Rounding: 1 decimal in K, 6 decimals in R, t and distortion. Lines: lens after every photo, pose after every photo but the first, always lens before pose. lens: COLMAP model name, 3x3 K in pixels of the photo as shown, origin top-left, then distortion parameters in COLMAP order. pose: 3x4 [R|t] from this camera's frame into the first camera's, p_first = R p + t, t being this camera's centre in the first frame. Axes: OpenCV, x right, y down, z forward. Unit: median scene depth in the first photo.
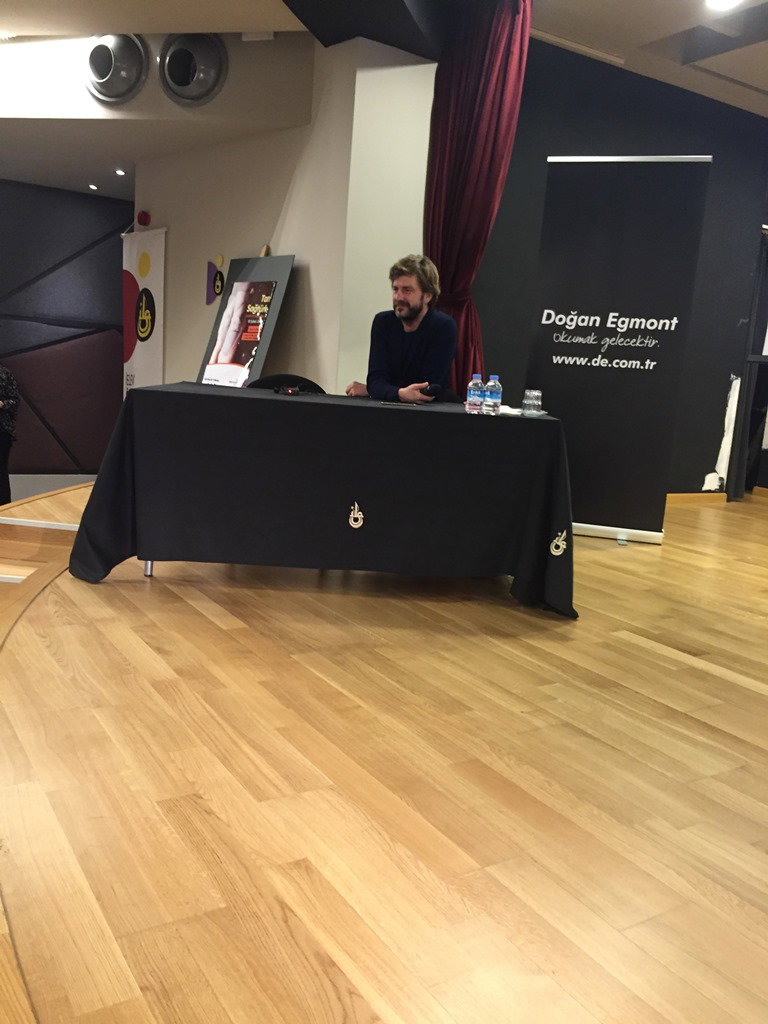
lens RADIAL K [[870.7, 0, 384.3], [0, 870.7, 515.8], [0, 0, 1]] dist [0.054967, -0.044495]
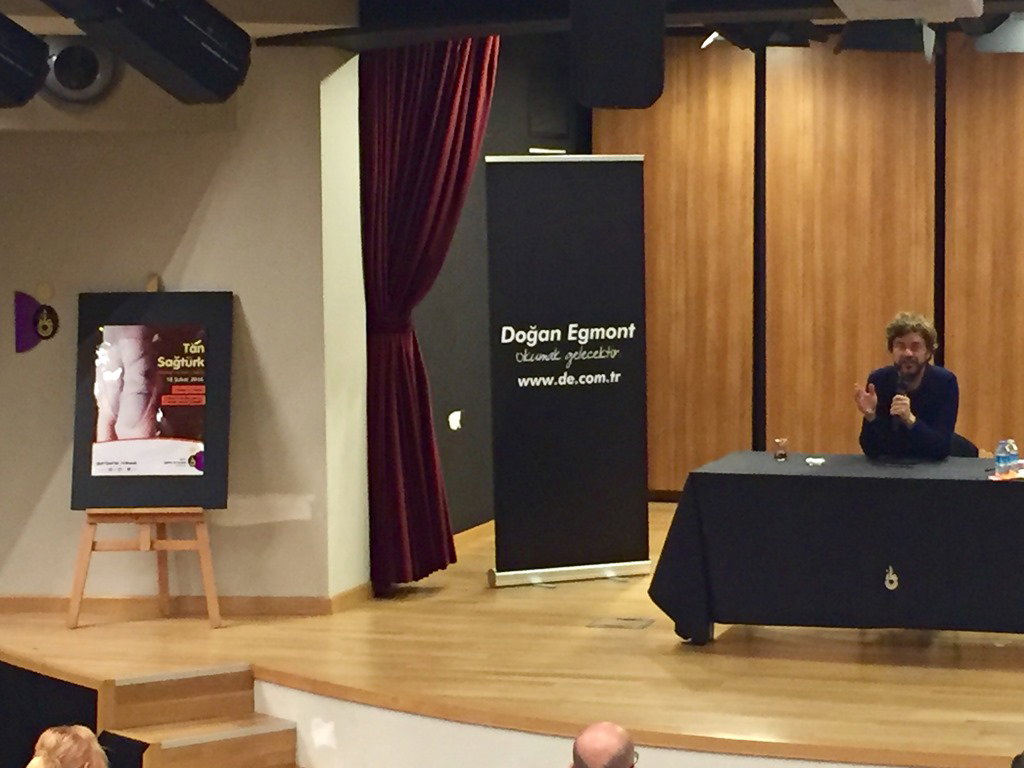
lens RADIAL K [[2679.6, 0, 511.8], [0, 2679.6, 383.5], [0, 0, 1]] dist [0.019047, 0.000000]
pose [[0.733850, -0.134427, 0.665878, -1.579693], [0.171000, 0.985216, 0.010439, -0.210390], [-0.657437, 0.106205, 0.745987, -0.960821]]
